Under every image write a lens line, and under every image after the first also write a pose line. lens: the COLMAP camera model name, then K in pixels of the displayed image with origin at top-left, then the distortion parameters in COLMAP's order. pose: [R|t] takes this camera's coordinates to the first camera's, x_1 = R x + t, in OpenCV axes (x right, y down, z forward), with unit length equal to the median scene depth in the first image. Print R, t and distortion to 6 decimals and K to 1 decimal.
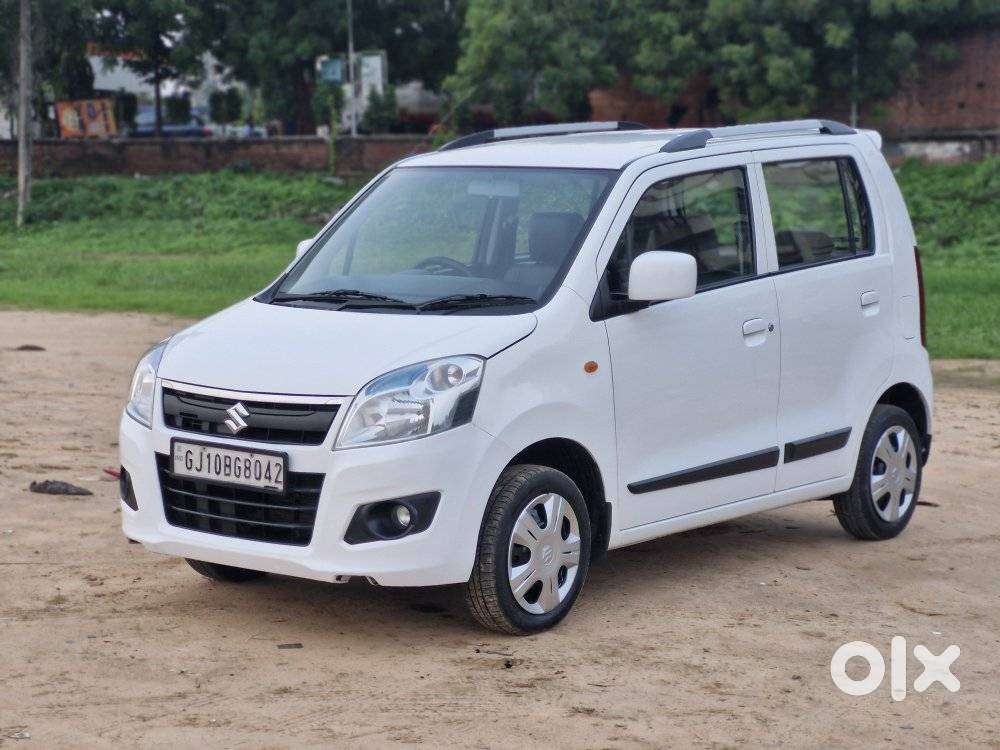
lens RADIAL K [[2240.6, 0, 499.3], [0, 2240.6, 375.7], [0, 0, 1]] dist [-0.125097, 0.000000]
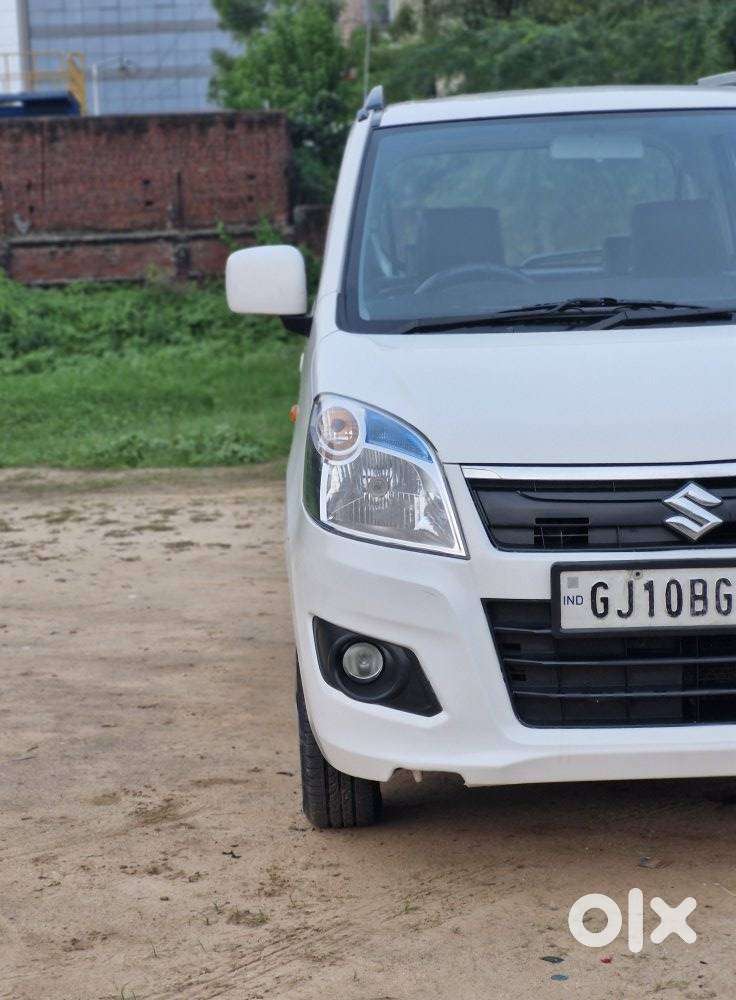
lens RADIAL K [[2245.9, 0, 361.9], [0, 2245.9, 494.3], [0, 0, 1]] dist [-0.060791, 0.000000]
pose [[0.783910, -0.098915, 0.612945, -0.526077], [0.106487, 0.994019, 0.024222, -0.007661], [-0.611675, 0.046282, 0.789754, 0.608461]]
